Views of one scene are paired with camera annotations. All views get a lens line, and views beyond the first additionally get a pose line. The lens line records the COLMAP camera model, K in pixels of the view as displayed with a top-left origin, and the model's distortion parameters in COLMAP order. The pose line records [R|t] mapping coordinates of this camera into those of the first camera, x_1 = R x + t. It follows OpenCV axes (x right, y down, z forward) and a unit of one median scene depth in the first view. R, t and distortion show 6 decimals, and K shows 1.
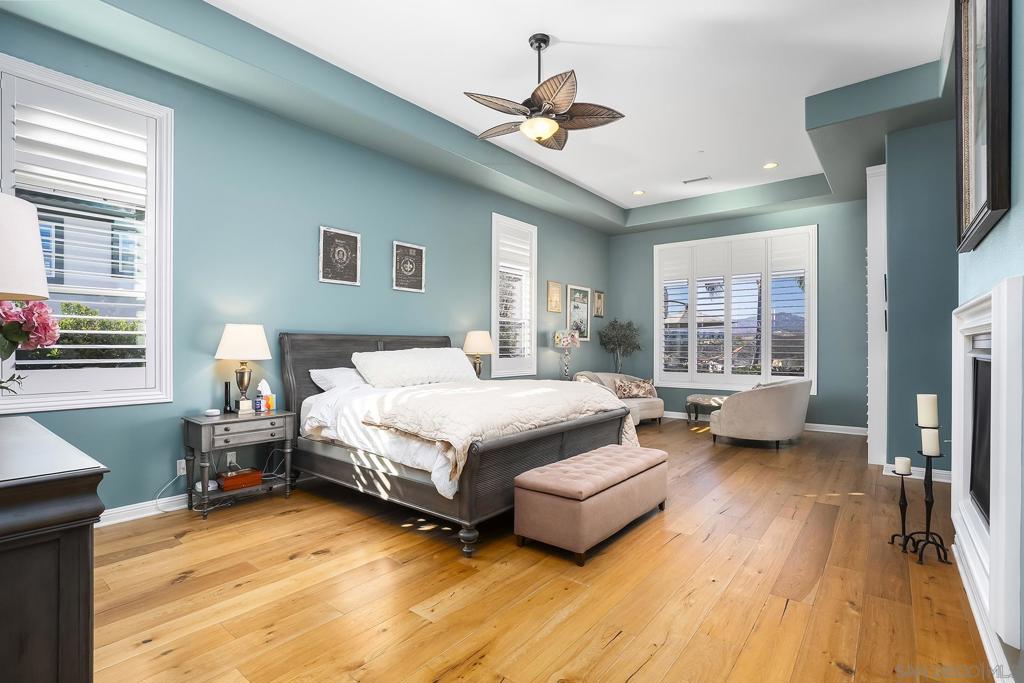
lens RADIAL K [[468.8, 0, 502.3], [0, 468.8, 348.4], [0, 0, 1]] dist [-0.023873, -0.000445]
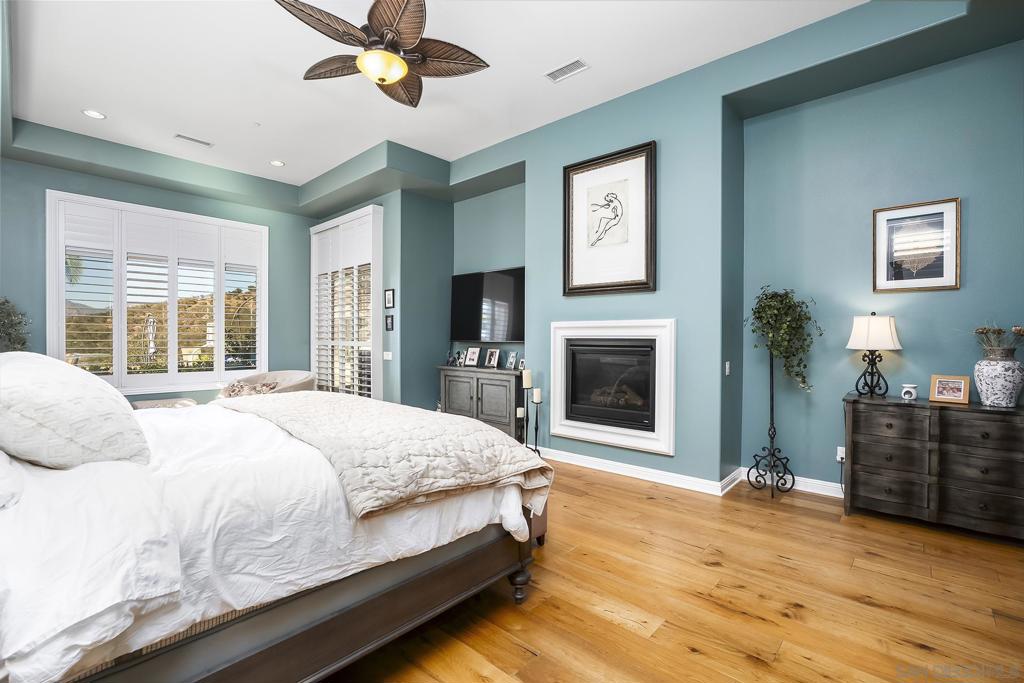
lens RADIAL K [[468.8, 0, 503.8], [0, 468.8, 338.8], [0, 0, 1]] dist [-0.023873, -0.000445]
pose [[0.058665, -0.003981, 0.998270, -0.369215], [0.001397, 0.999991, 0.003906, -0.010909], [-0.998277, 0.001166, 0.058670, 0.401747]]
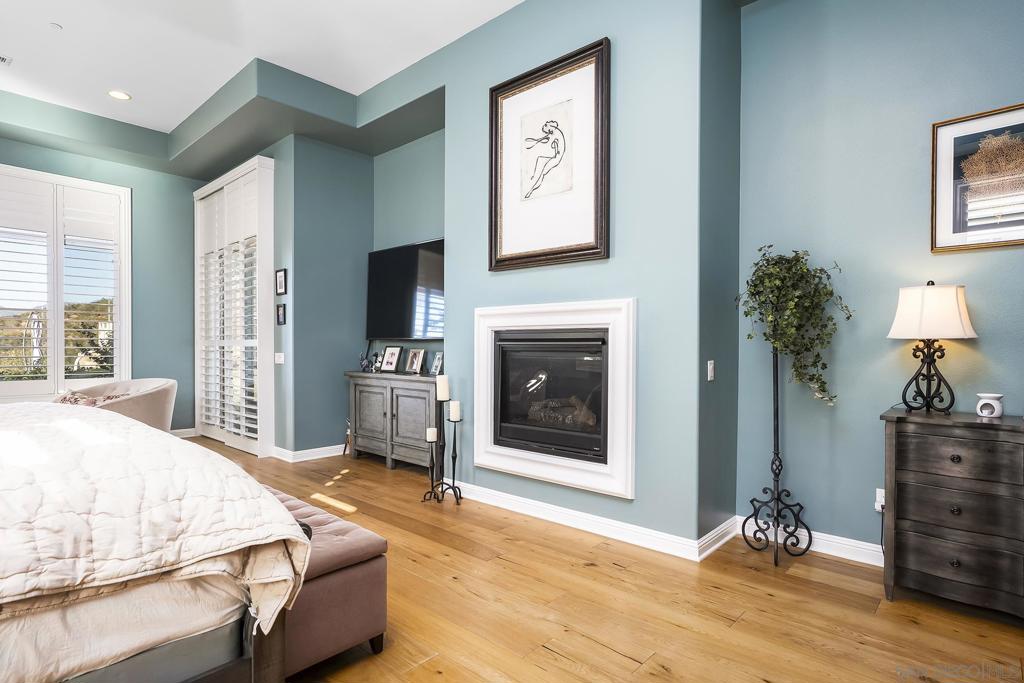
lens RADIAL K [[540.5, 0, 508.7], [0, 540.5, 346.6], [0, 0, 1]] dist [-0.001919, 0.004026]
pose [[0.063397, -0.001222, 0.997988, -0.229713], [0.001530, 0.999998, 0.001128, 0.009068], [-0.997987, 0.001455, 0.063399, 0.291780]]
